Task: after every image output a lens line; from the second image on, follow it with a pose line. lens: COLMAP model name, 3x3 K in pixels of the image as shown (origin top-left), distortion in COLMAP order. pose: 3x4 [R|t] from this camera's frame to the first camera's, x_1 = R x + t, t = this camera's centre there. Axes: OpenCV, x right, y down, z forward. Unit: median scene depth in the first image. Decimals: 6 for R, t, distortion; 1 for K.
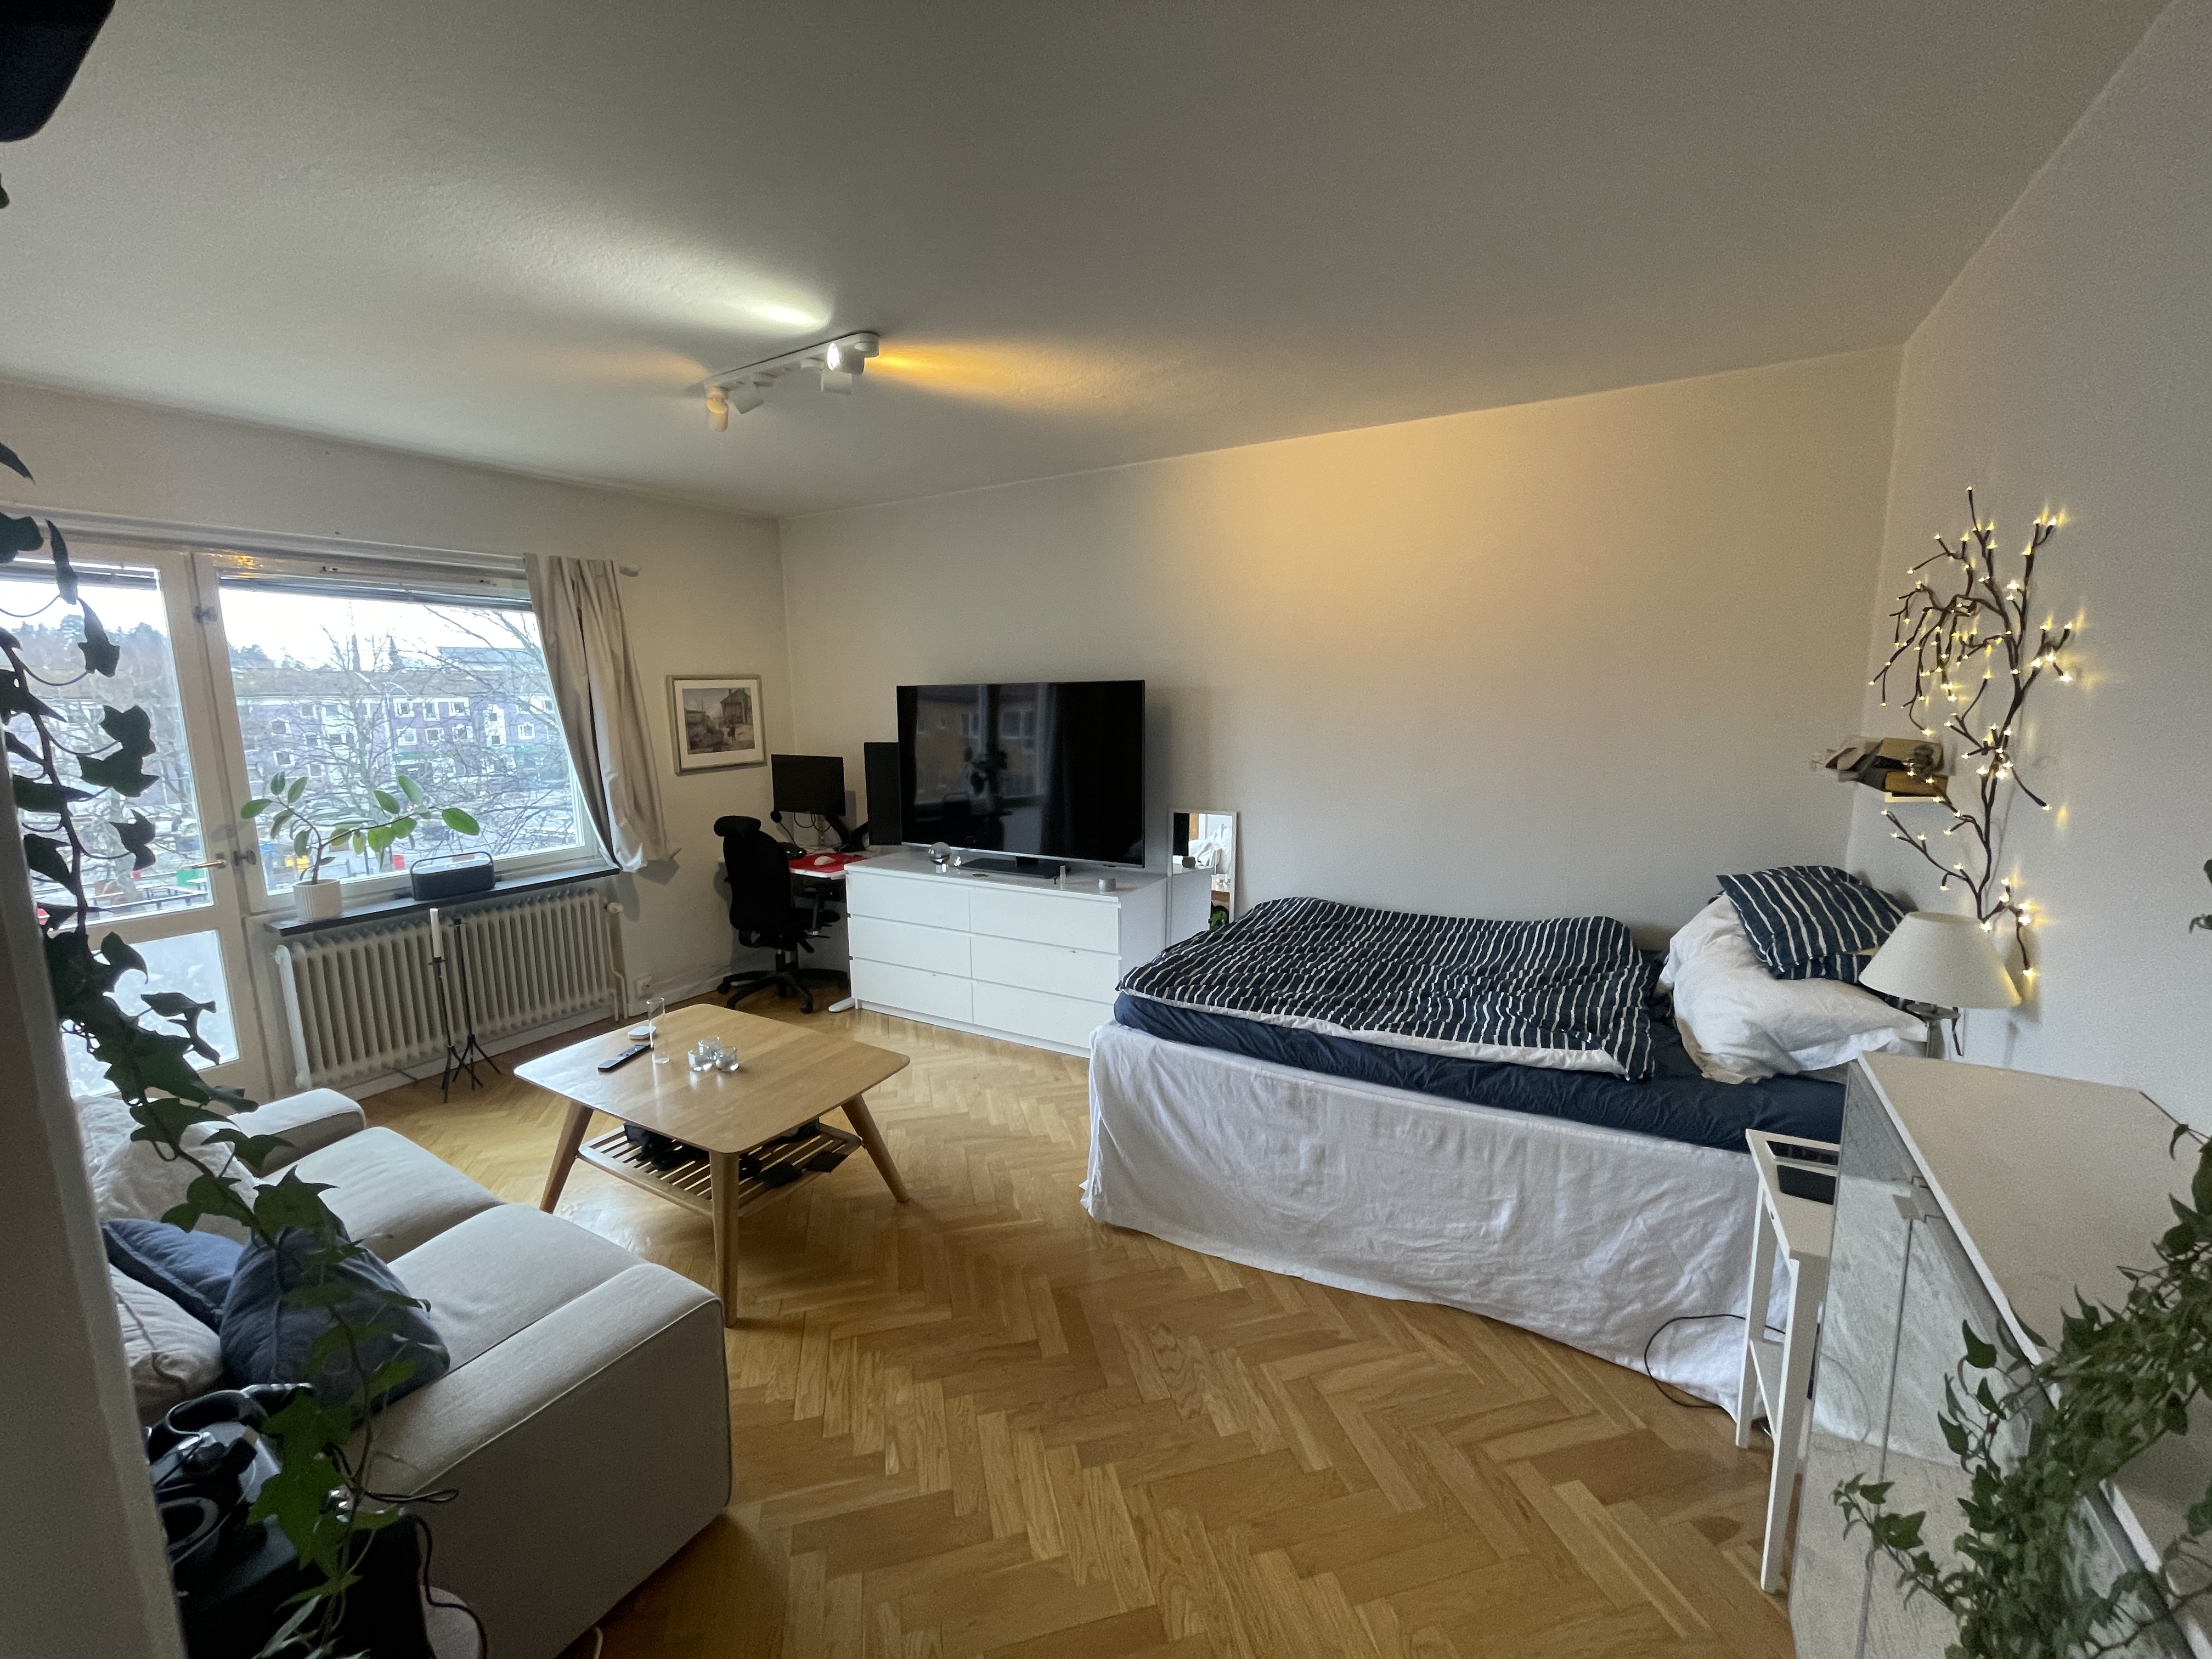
lens RADIAL K [[886.0, 0, 1105.9], [0, 886.0, 820.2], [0, 0, 1]] dist [0.001025, 0.000152]
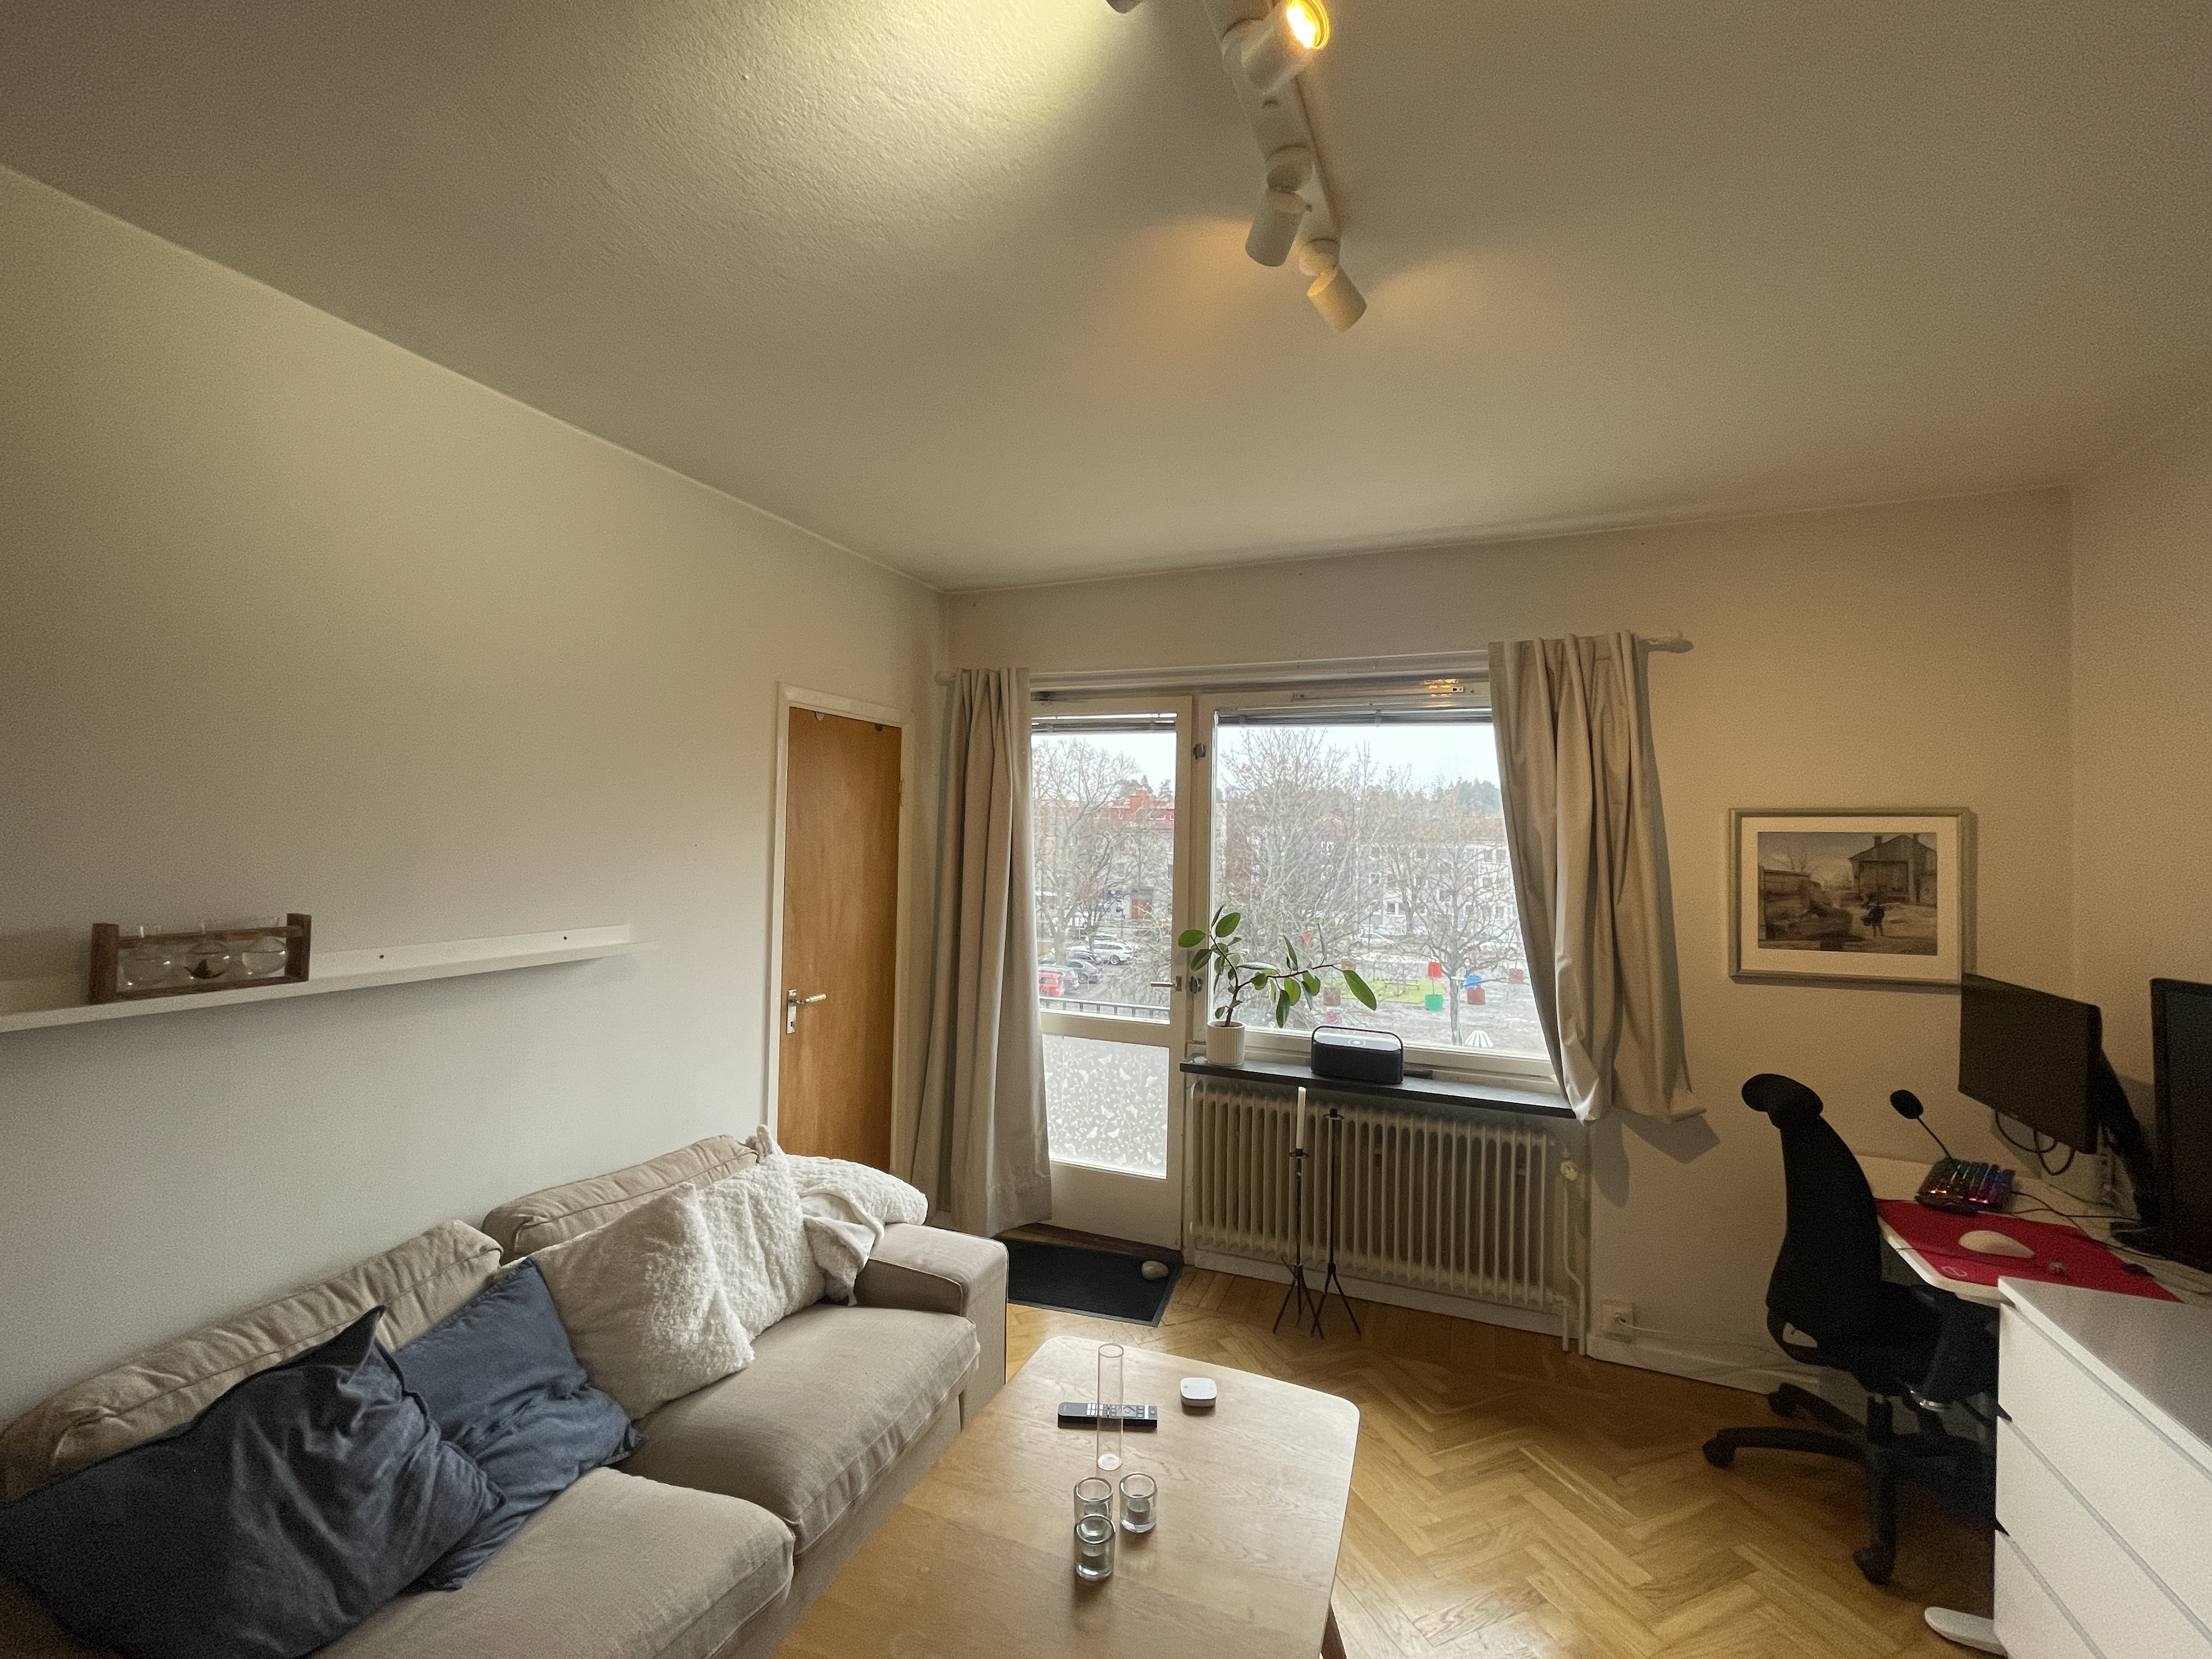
lens RADIAL K [[924.8, 0, 1106.0], [0, 924.8, 829.5], [0, 0, 1]] dist [0.001617, 0.000076]
pose [[0.152598, 0.007437, -0.988260, 0.051377], [-0.164887, 0.986147, -0.018039, -0.075795], [0.974436, 0.165704, 0.151710, 0.542447]]
